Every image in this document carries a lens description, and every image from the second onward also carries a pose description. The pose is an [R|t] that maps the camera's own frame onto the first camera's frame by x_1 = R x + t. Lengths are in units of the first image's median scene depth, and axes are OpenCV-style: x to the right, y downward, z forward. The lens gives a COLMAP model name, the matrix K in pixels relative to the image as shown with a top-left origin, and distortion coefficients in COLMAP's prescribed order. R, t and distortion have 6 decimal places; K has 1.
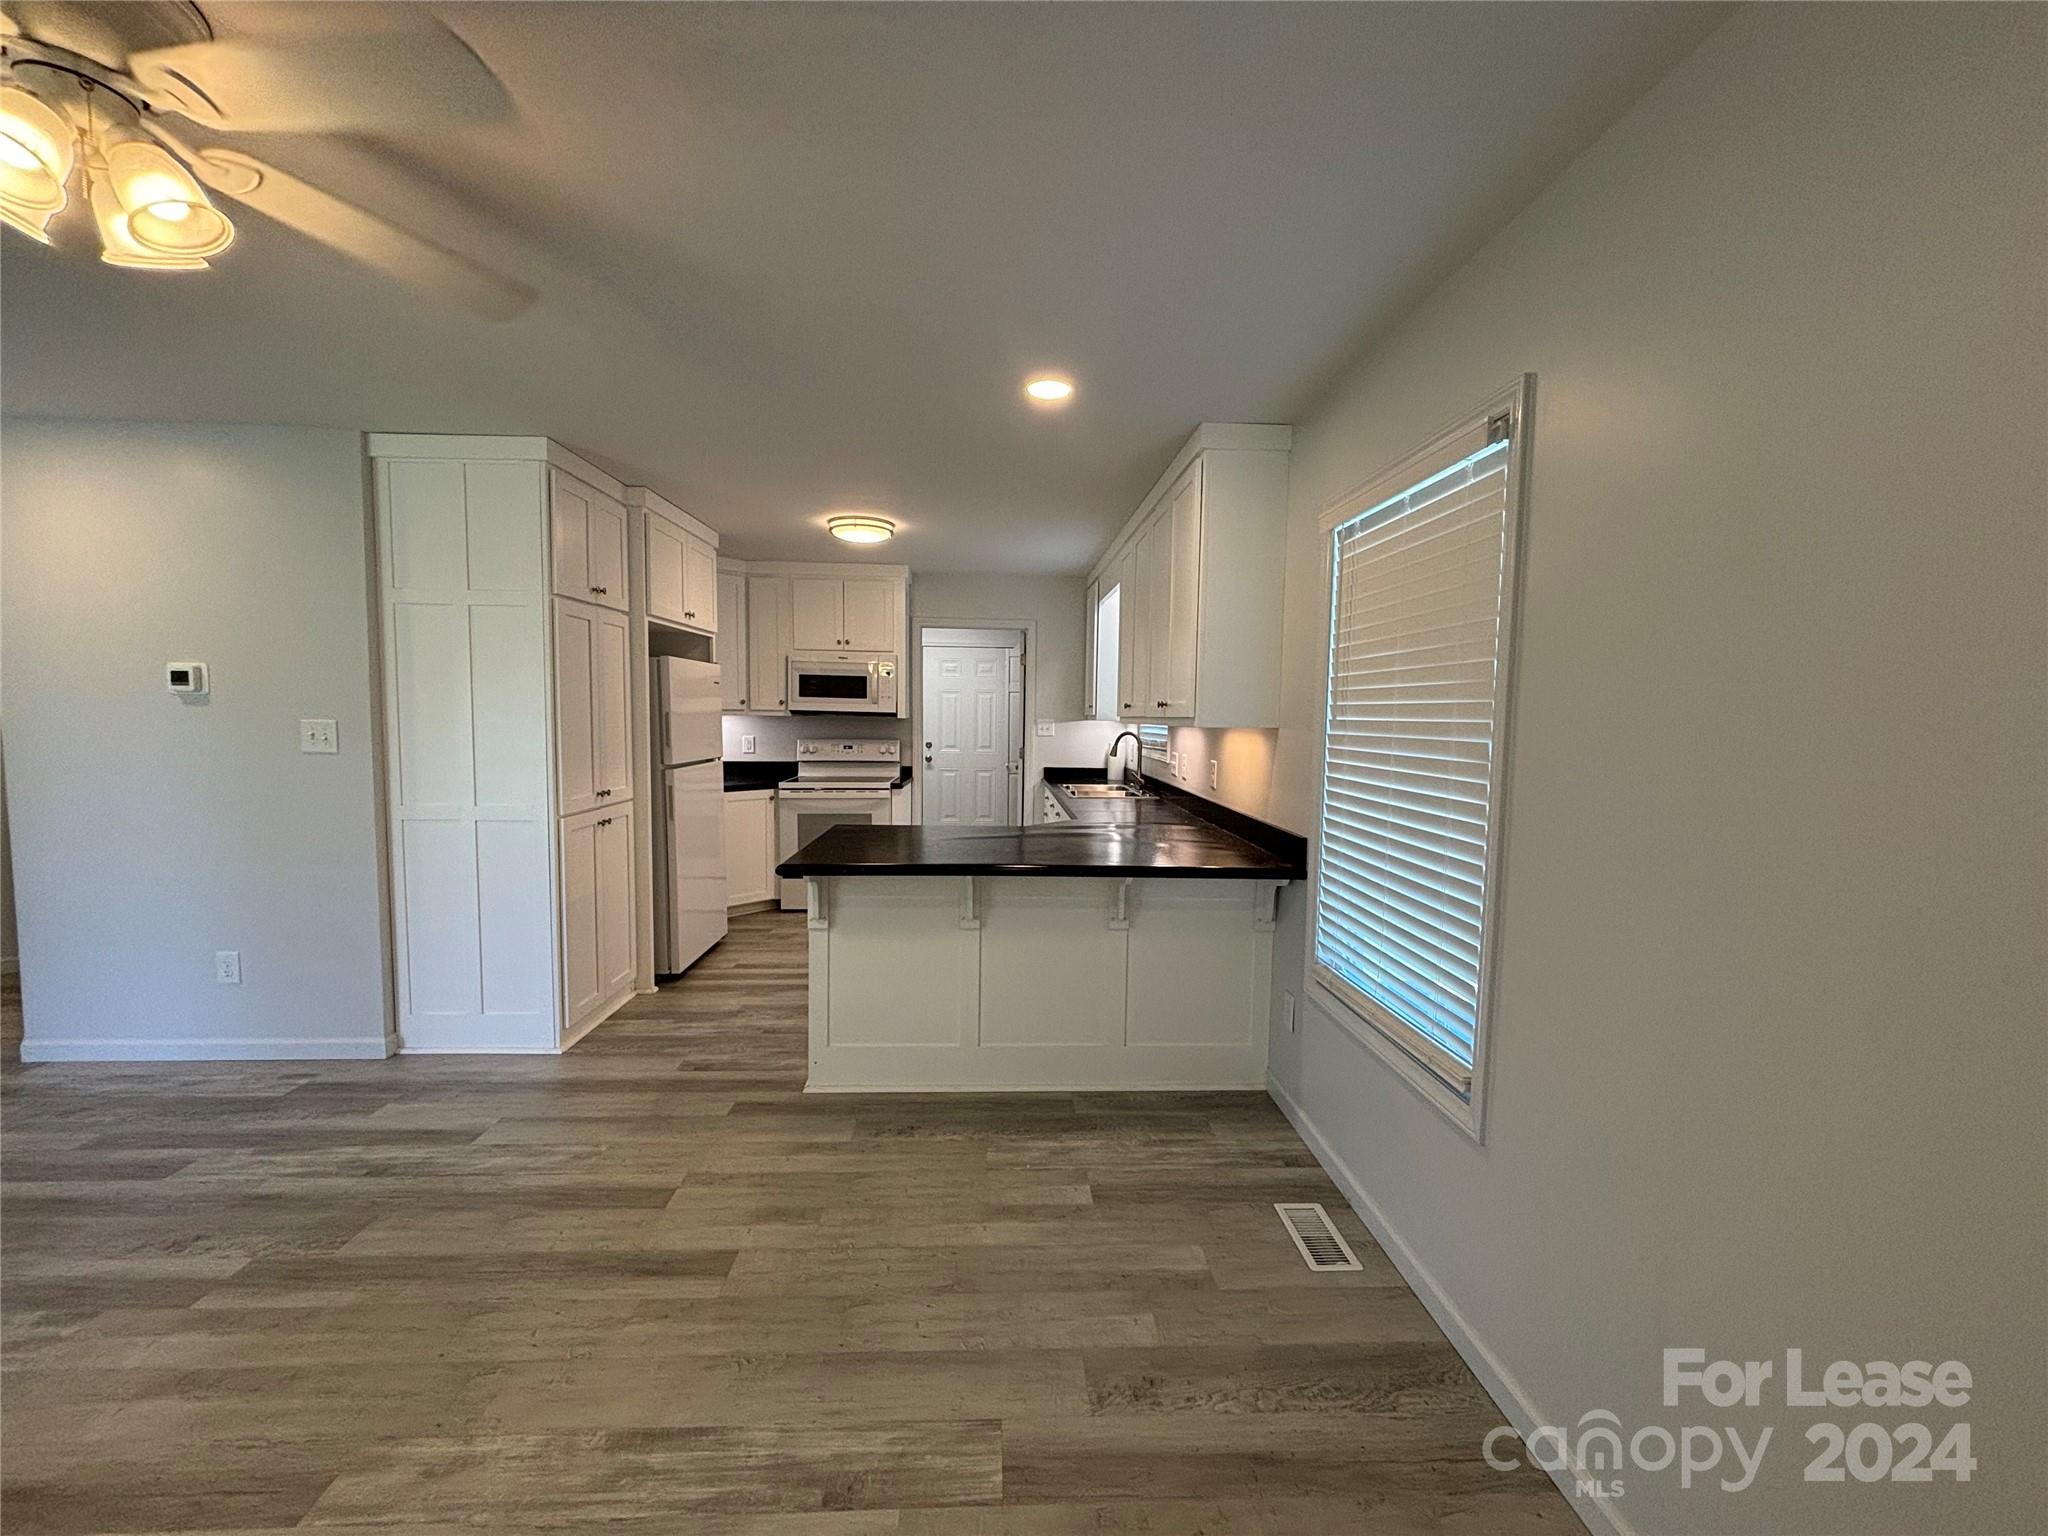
lens RADIAL K [[824.9, 0, 1025.0], [0, 824.9, 772.2], [0, 0, 1]] dist [0.000656, 0.000018]
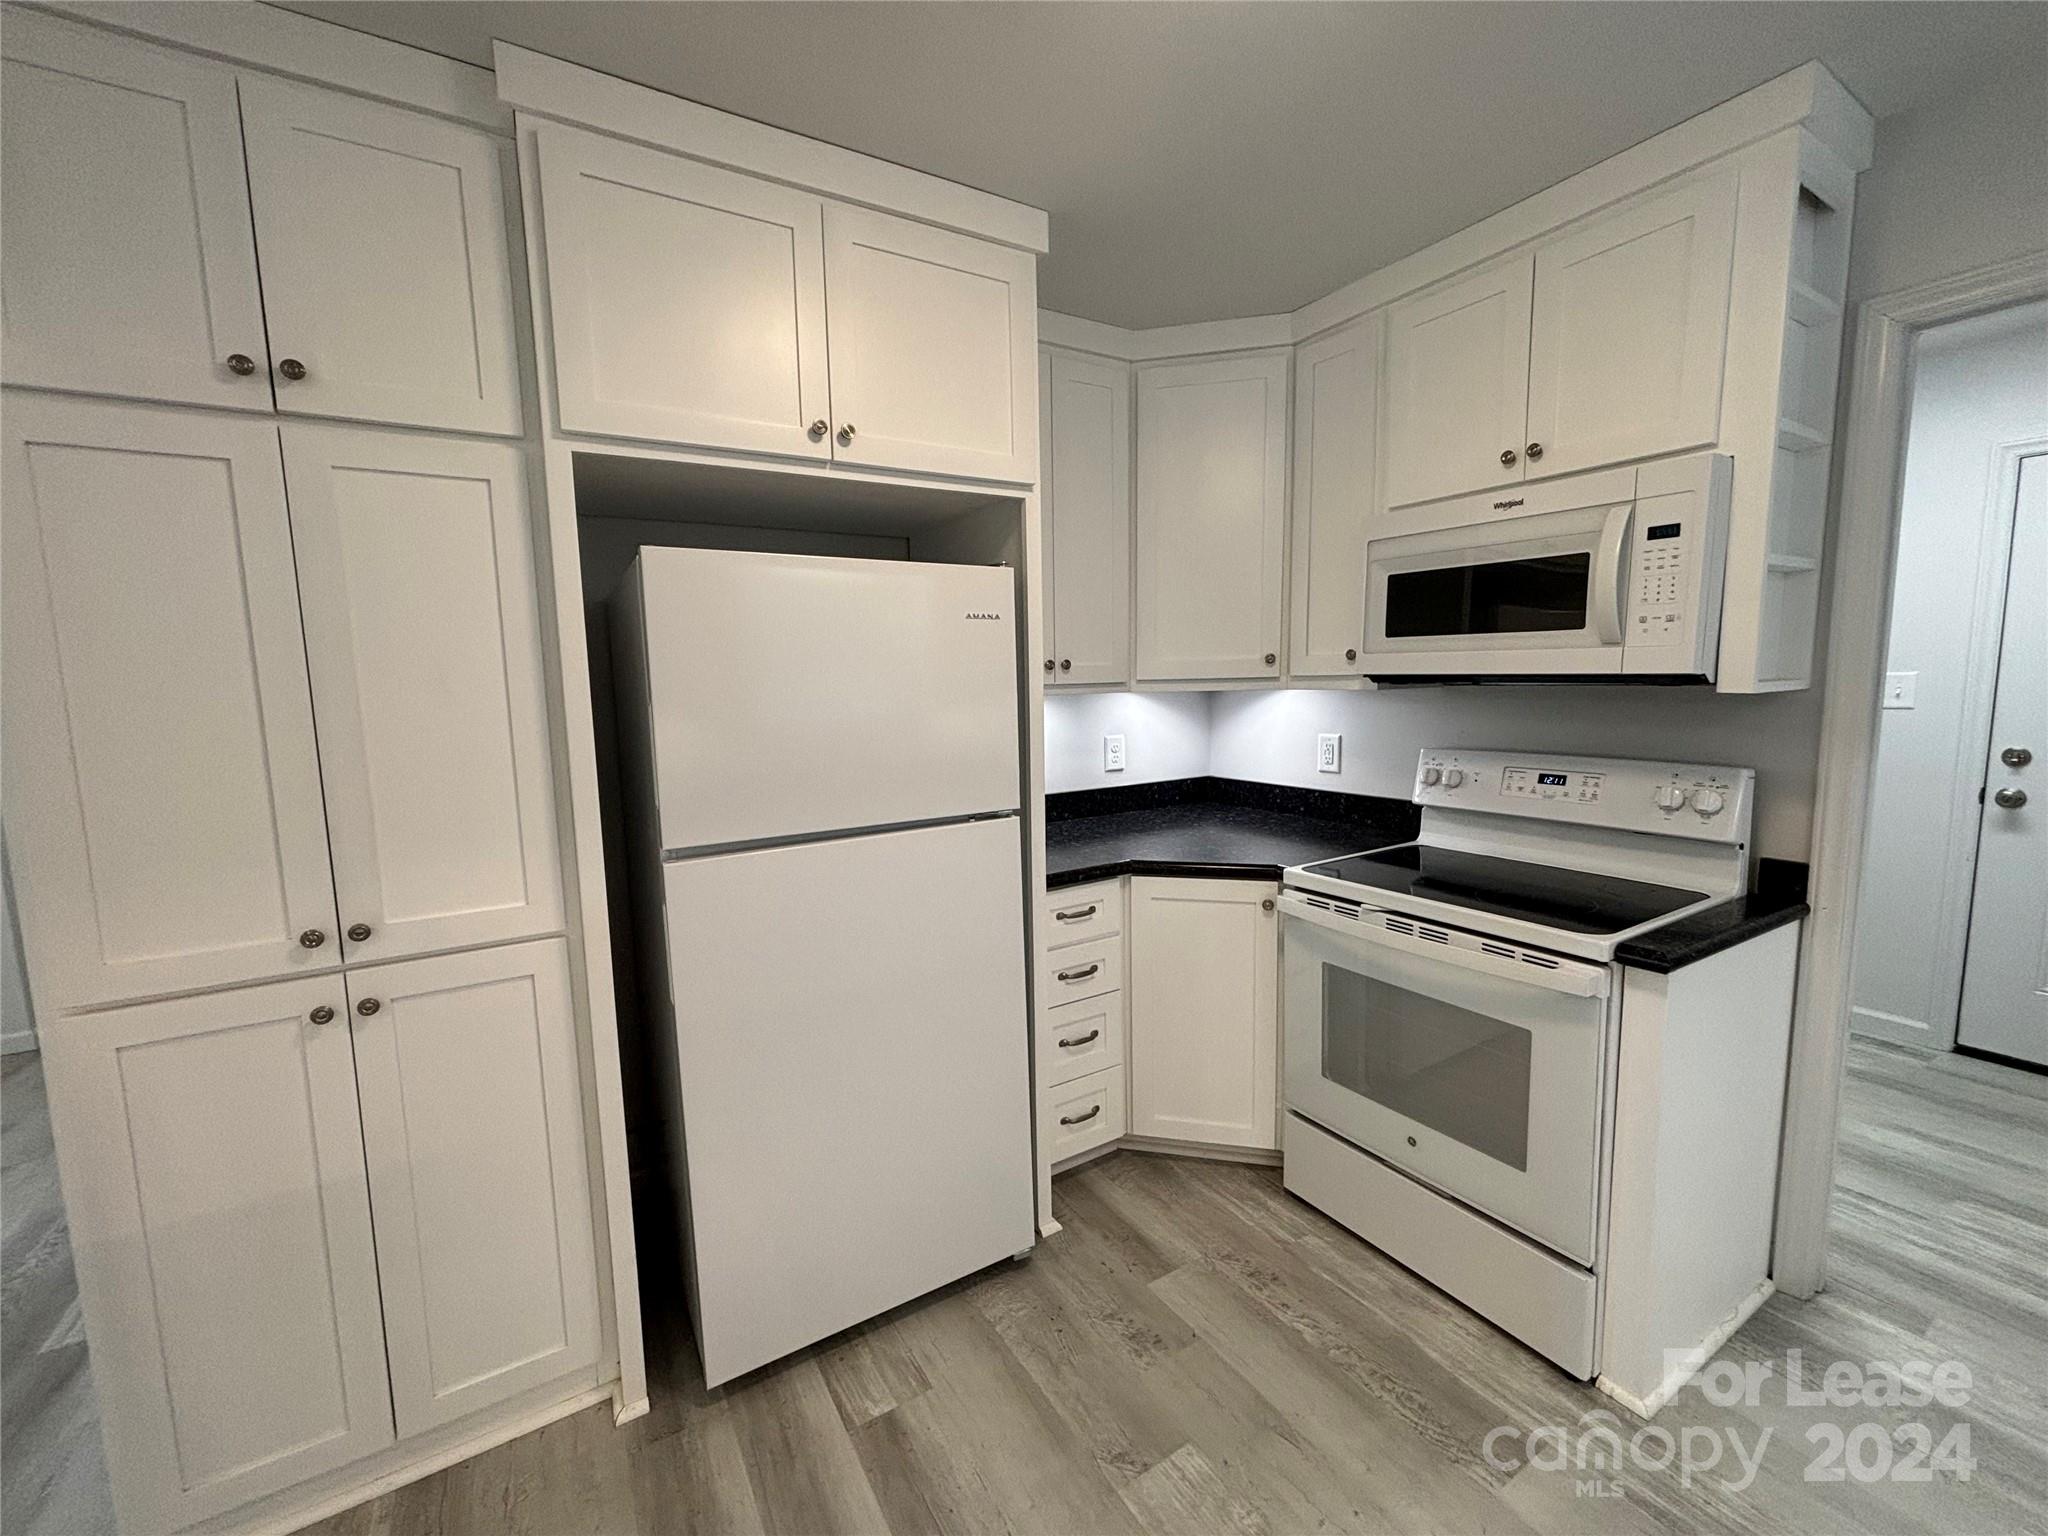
lens RADIAL K [[824.9, 0, 1025.0], [0, 824.9, 772.2], [0, 0, 1]] dist [0.000656, 0.000018]
pose [[0.484236, 0.077426, -0.871505, -0.046722], [-0.032491, 0.996981, 0.070520, -0.092264], [0.874334, -0.005832, 0.485290, 1.195591]]
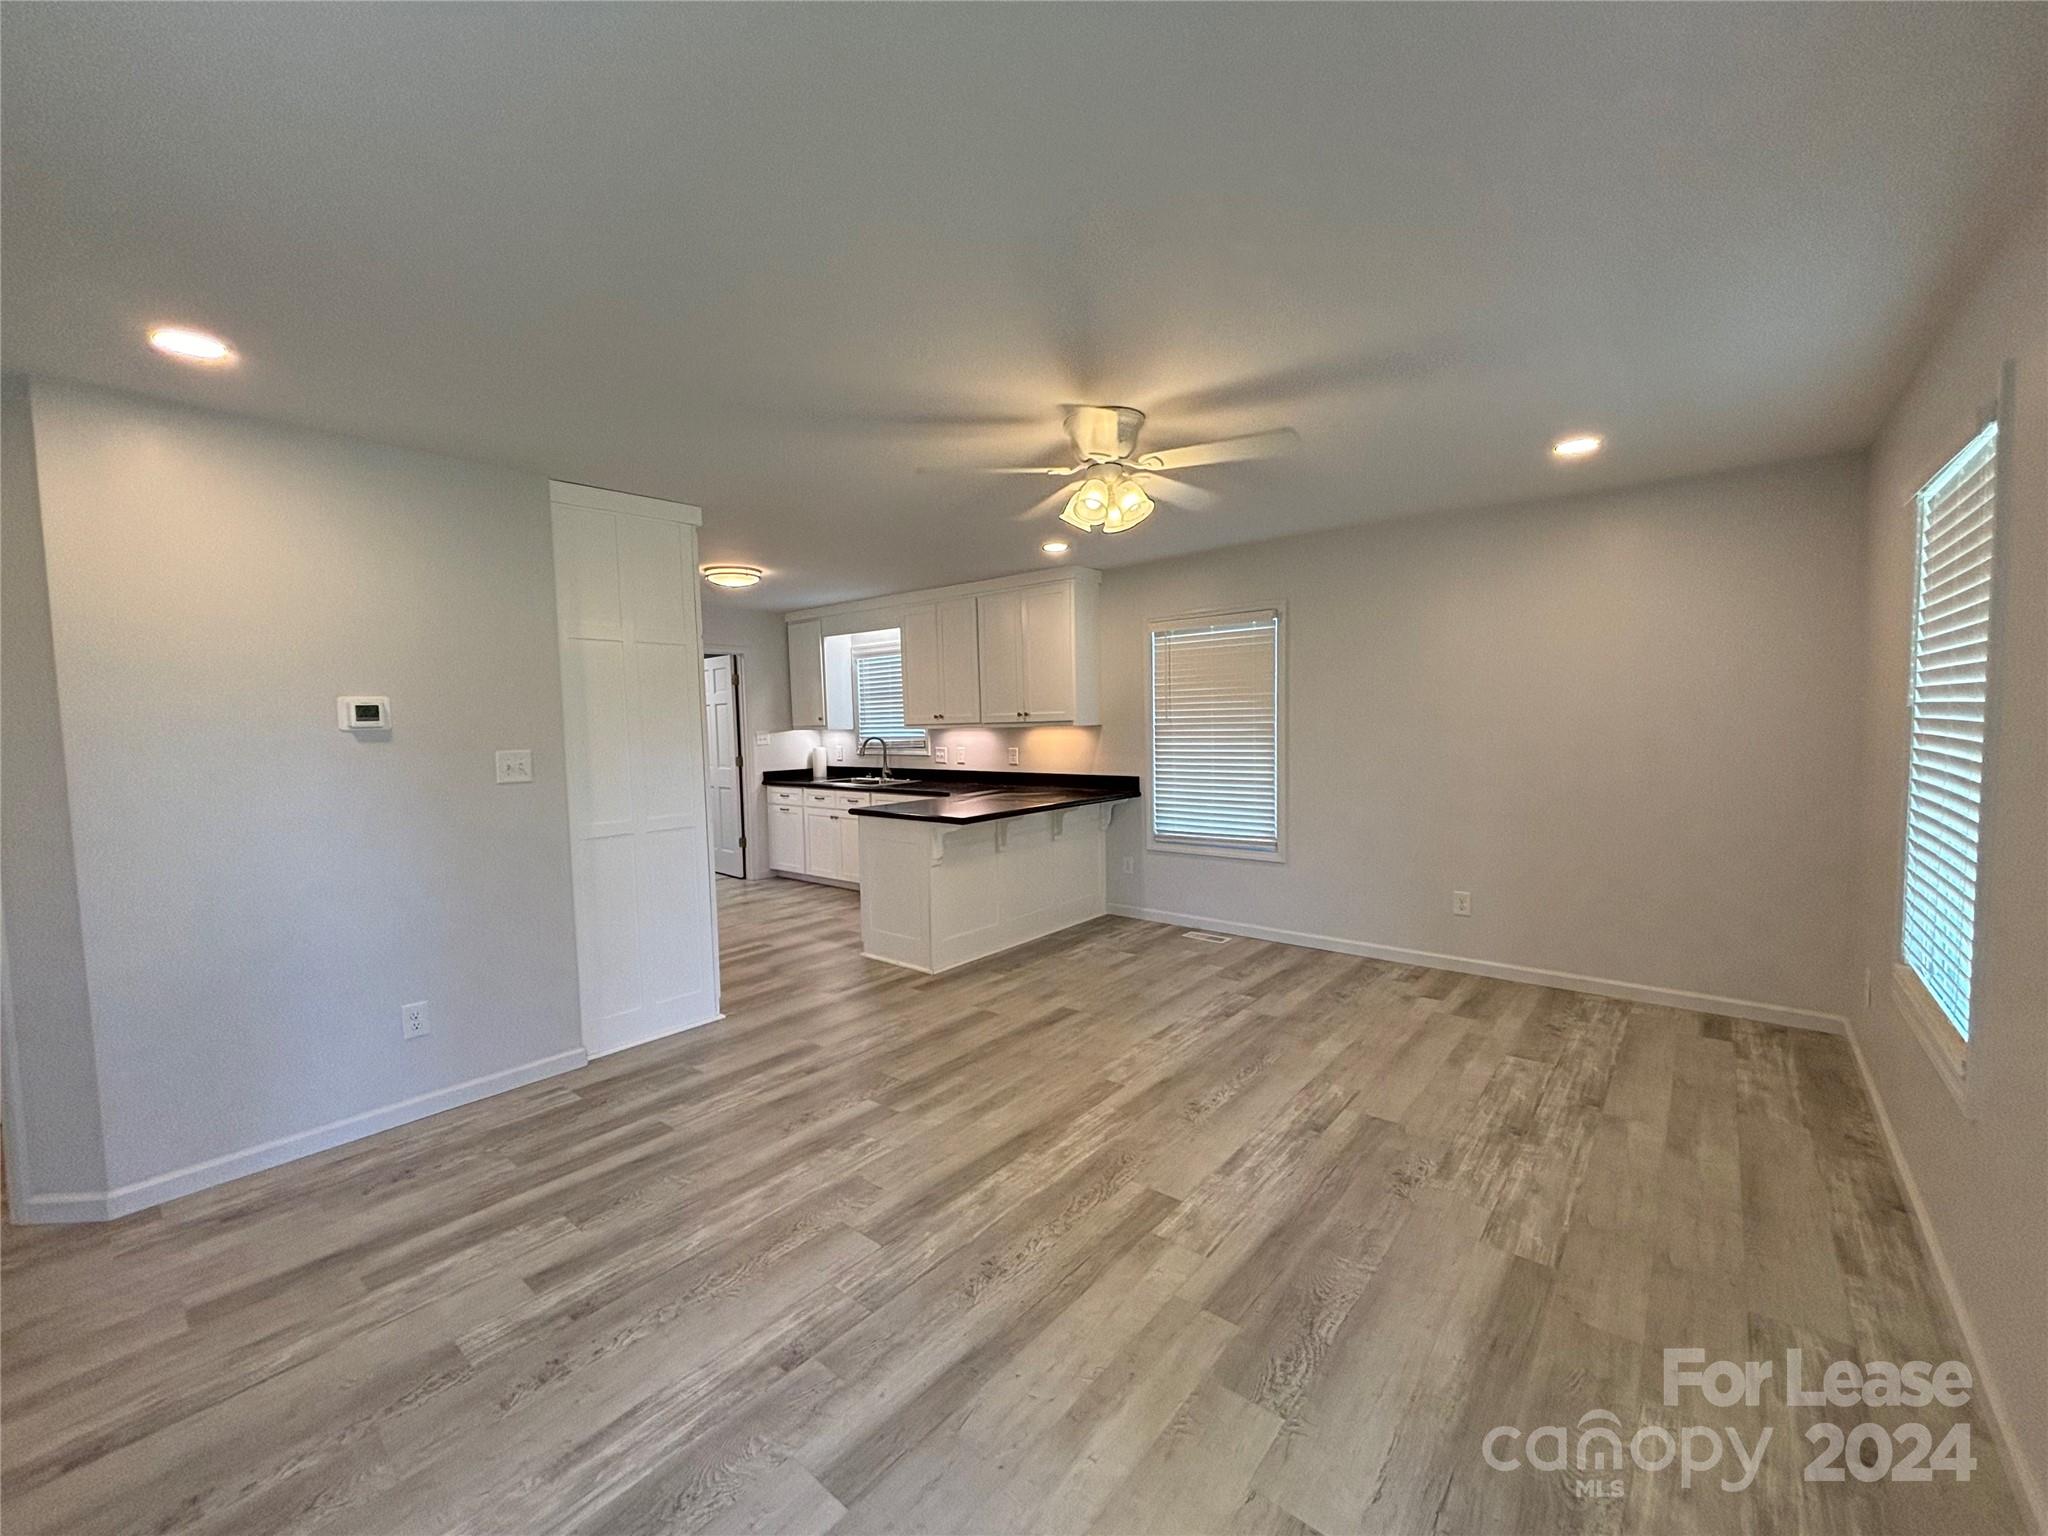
lens RADIAL K [[804.7, 0, 1024.8], [0, 804.7, 769.4], [0, 0, 1]] dist [0.001392, -0.000190]
pose [[0.682527, -0.079026, 0.726575, -1.076336], [0.086628, 0.995876, 0.026940, -0.014611], [-0.725708, 0.044555, 0.686559, -0.146354]]
